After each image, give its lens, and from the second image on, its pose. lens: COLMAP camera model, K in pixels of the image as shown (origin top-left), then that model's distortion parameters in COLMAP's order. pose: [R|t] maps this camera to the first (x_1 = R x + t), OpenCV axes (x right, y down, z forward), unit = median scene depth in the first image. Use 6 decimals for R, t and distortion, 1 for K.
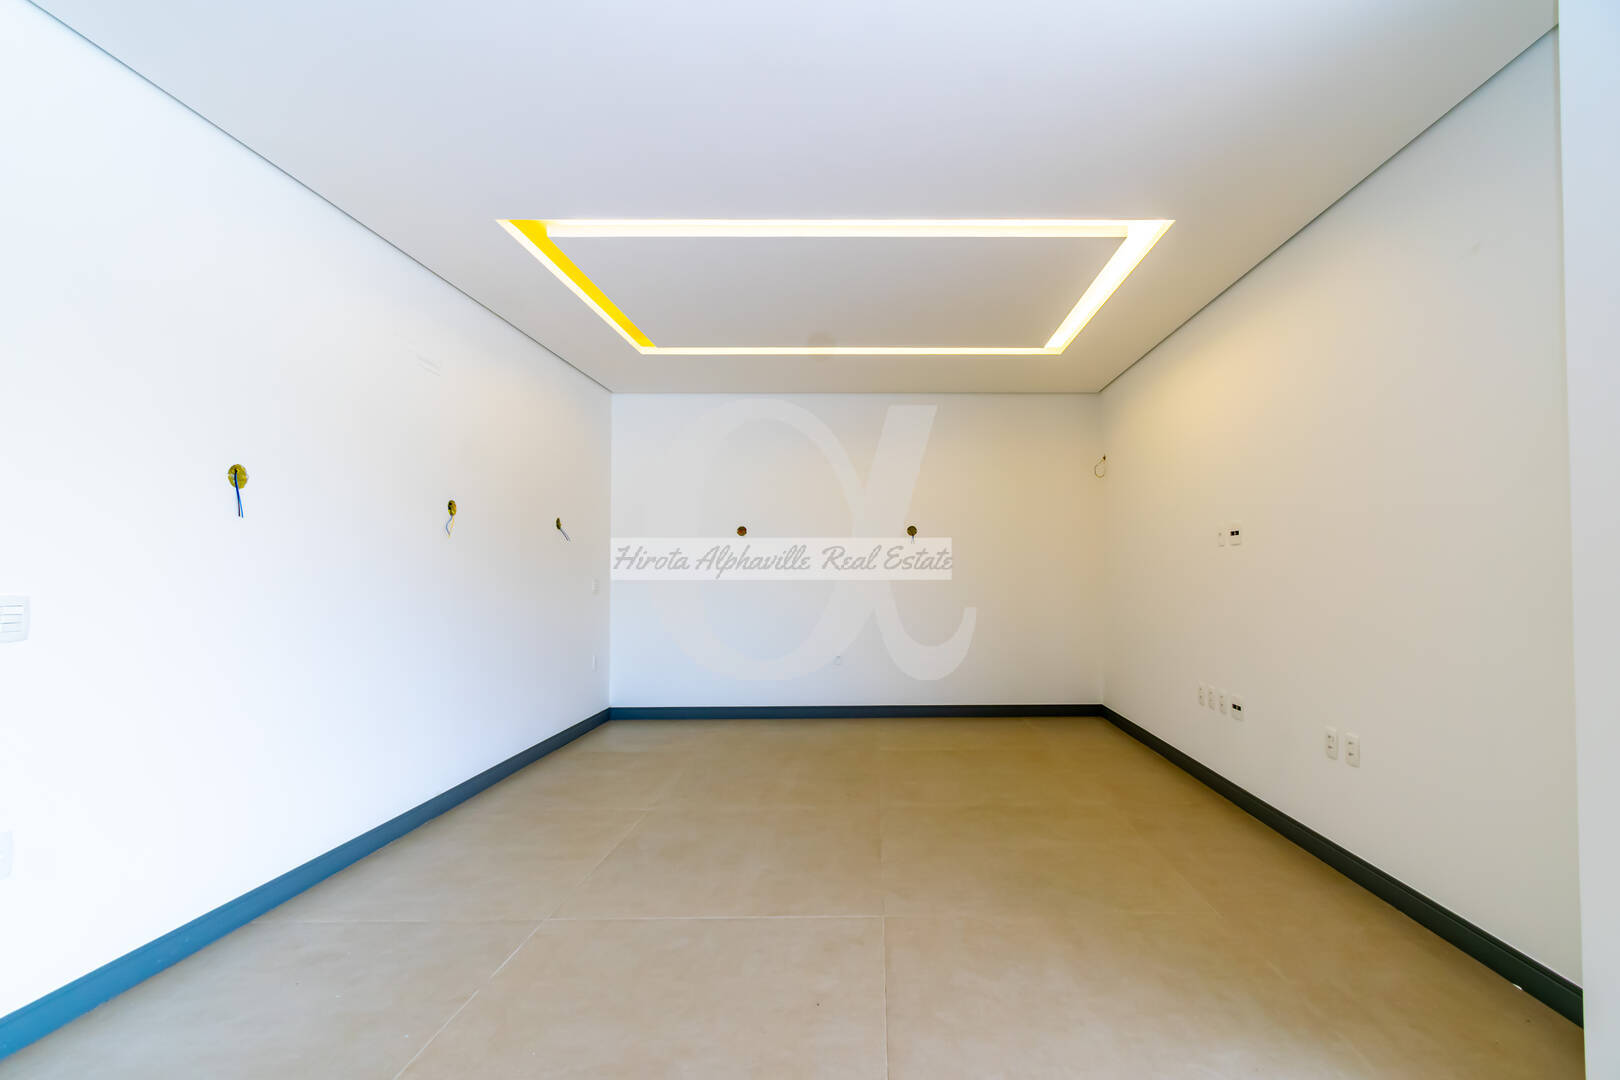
lens RADIAL K [[752.1, 0, 880.9], [0, 752.1, 546.9], [0, 0, 1]] dist [-0.000790, -0.000133]
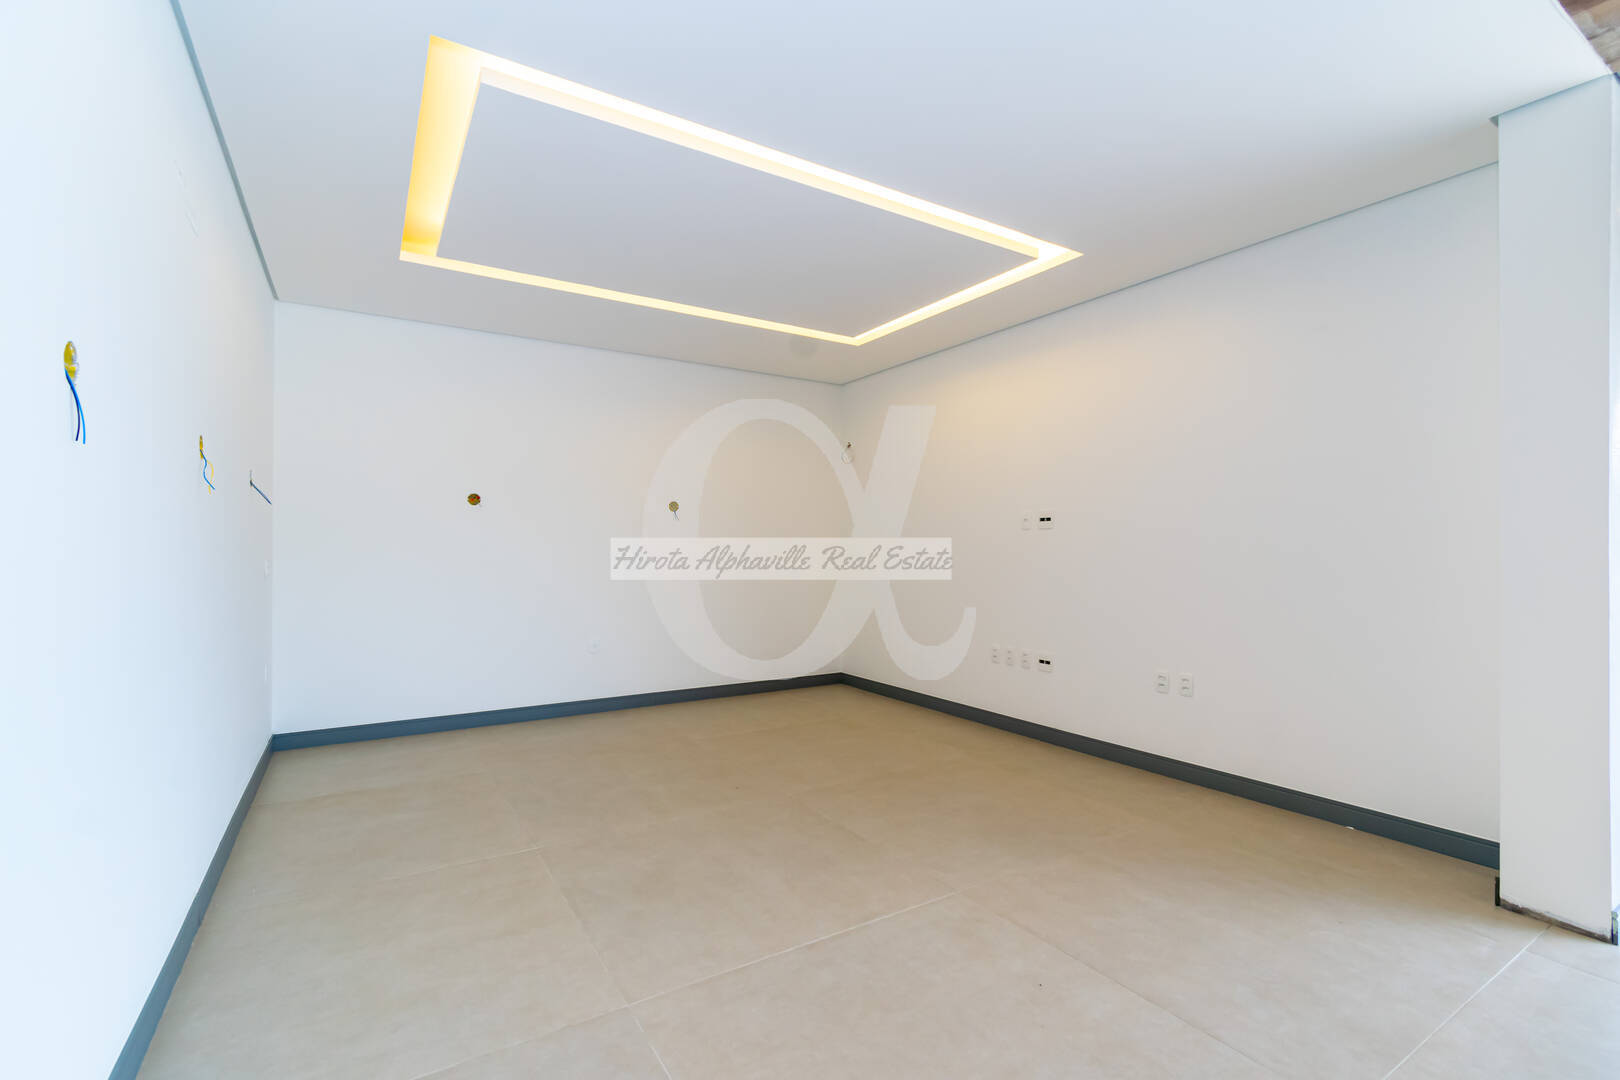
lens RADIAL K [[733.1, 0, 816.6], [0, 733.1, 548.1], [0, 0, 1]] dist [-0.000378, -0.000280]
pose [[0.845308, 0.005102, 0.534254, -0.447708], [-0.020503, 0.999528, 0.022895, 0.008076], [-0.533885, -0.030307, 0.845014, 0.185577]]
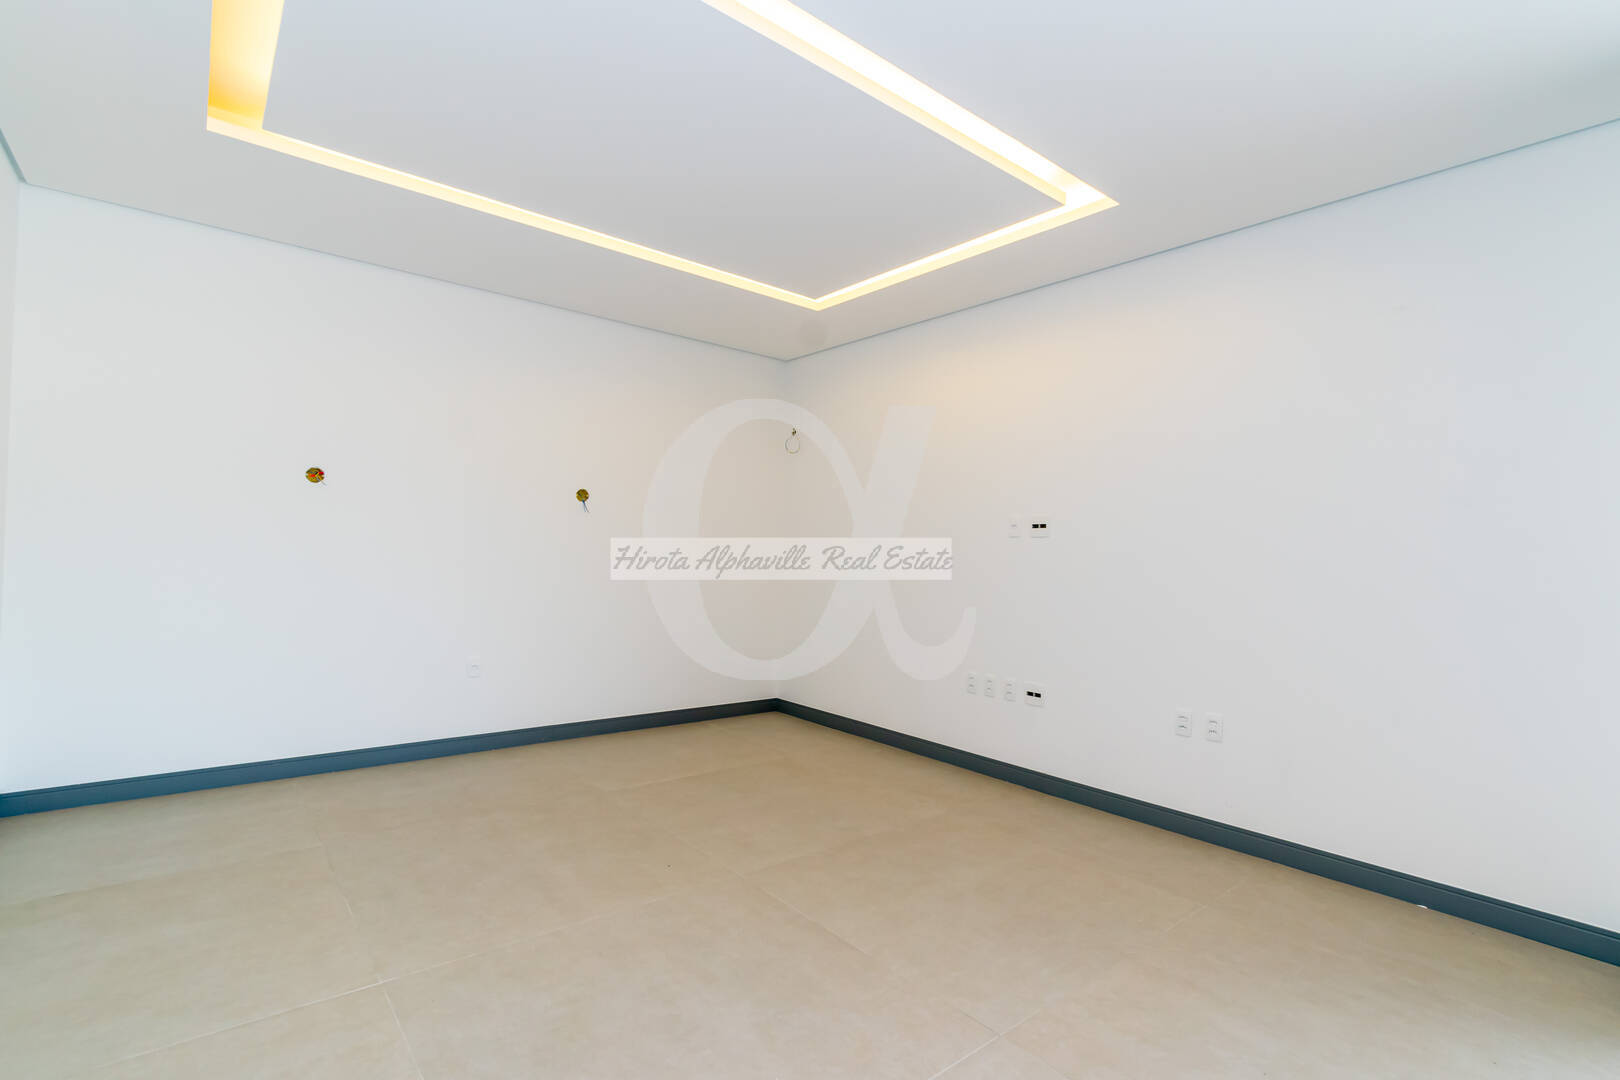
lens RADIAL K [[760.5, 0, 818.1], [0, 760.5, 549.3], [0, 0, 1]] dist [0.000452, 0.000183]
pose [[0.767297, 0.029869, 0.640596, -0.404113], [-0.052148, 0.998513, 0.015903, 0.012062], [-0.639168, -0.045608, 0.767713, 0.371741]]
